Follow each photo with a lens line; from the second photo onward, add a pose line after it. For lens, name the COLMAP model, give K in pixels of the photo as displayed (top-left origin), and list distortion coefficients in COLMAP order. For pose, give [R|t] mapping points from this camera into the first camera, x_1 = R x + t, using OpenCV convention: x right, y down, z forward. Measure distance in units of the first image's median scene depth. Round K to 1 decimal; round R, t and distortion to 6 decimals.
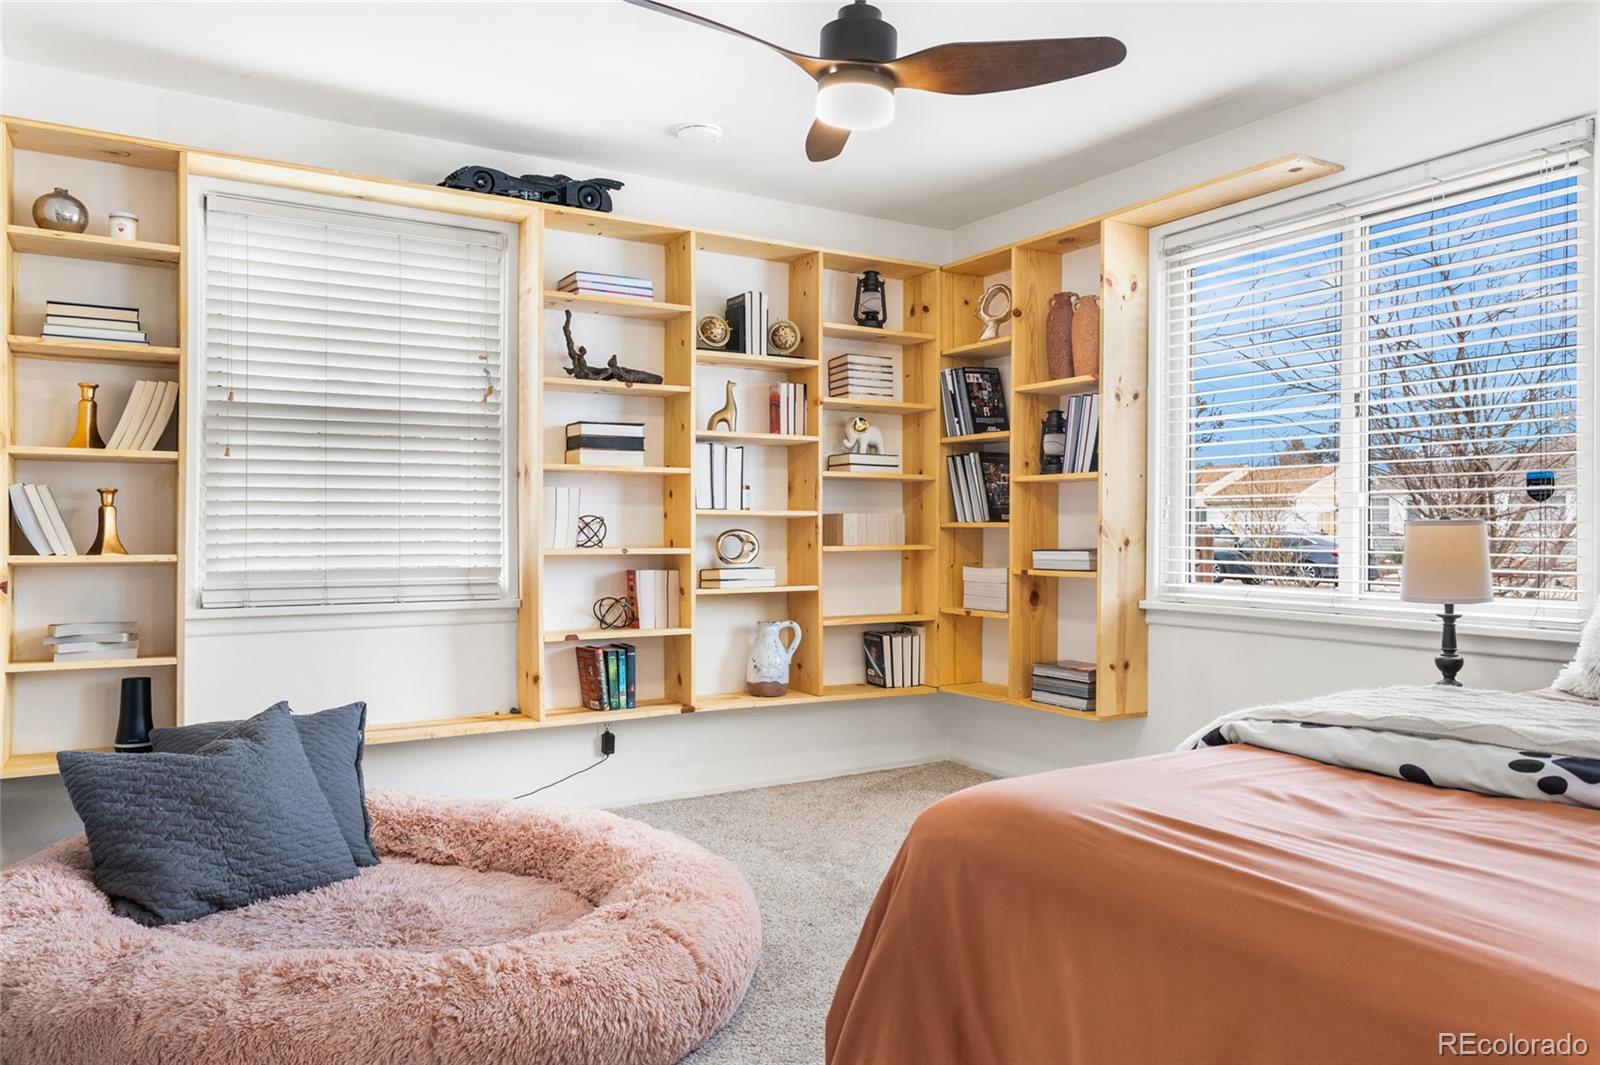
lens RADIAL K [[1116.5, 0, 796.3], [0, 1116.5, 524.3], [0, 0, 1]] dist [-0.013169, 0.025460]
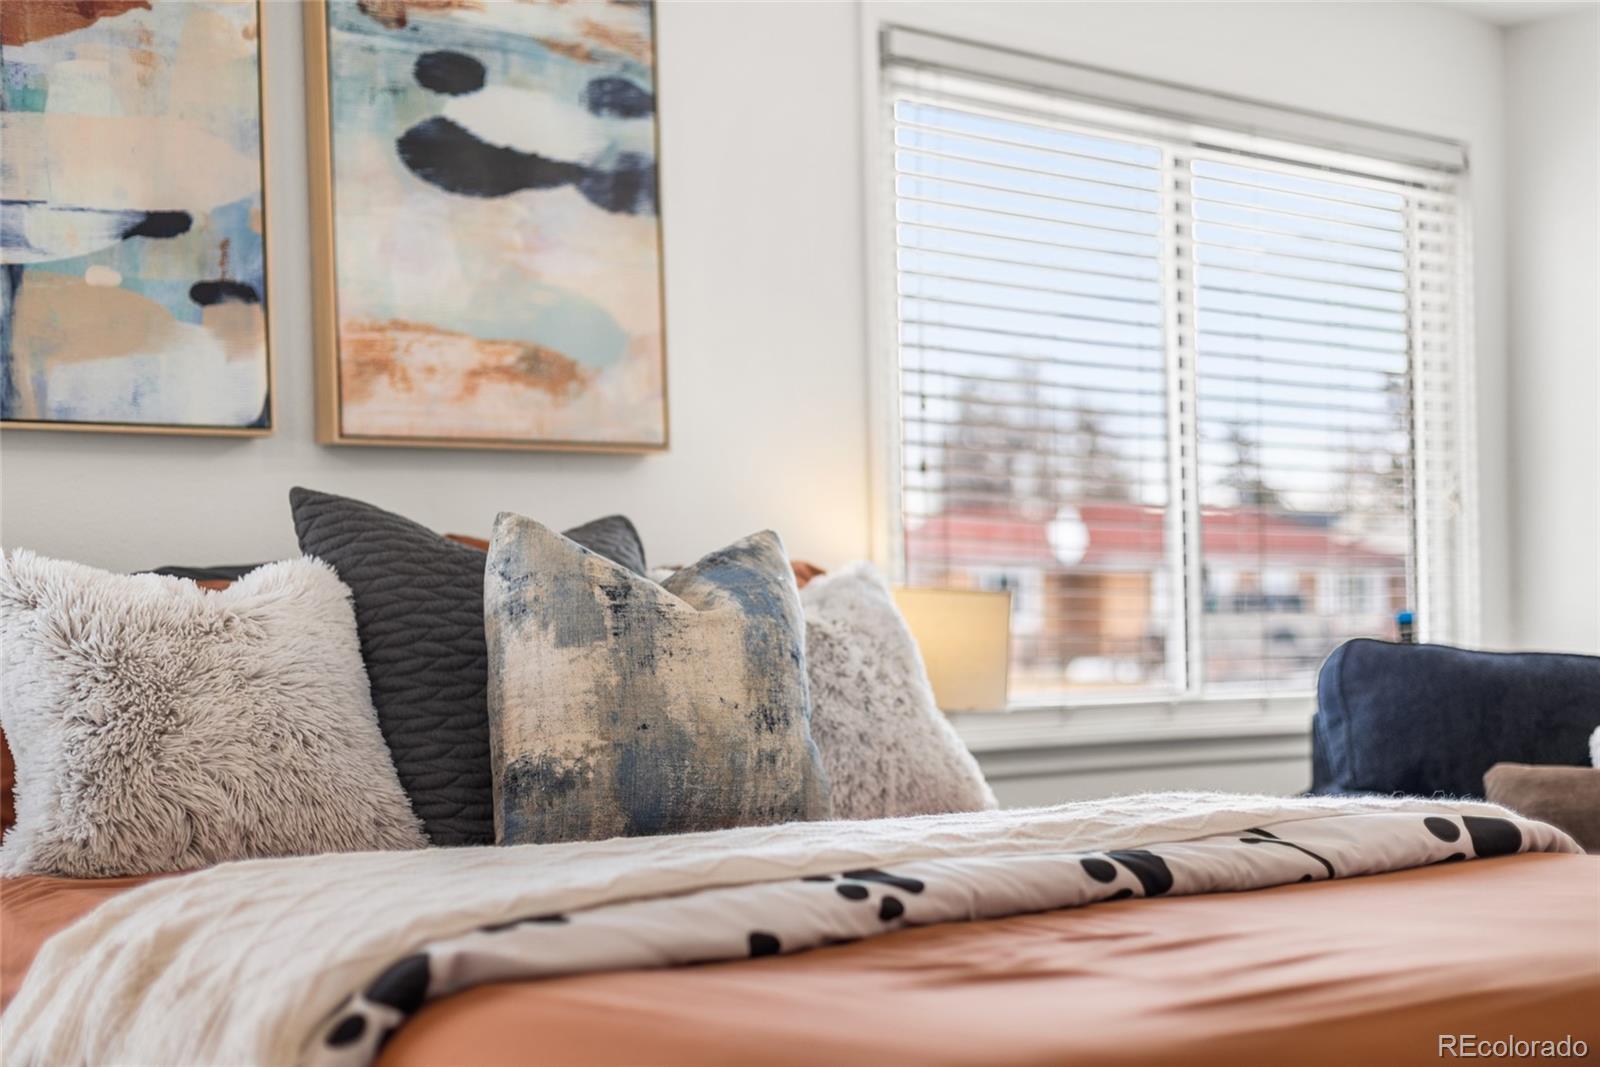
lens RADIAL K [[2382.9, 0, 803.5], [0, 2382.9, 624.0], [0, 0, 1]] dist [-0.004135, 0.000000]
pose [[-0.148880, 0.008279, 0.988821, -0.286973], [0.014810, 0.999871, -0.006142, 0.021599], [-0.988744, 0.013730, -0.148983, 0.448088]]
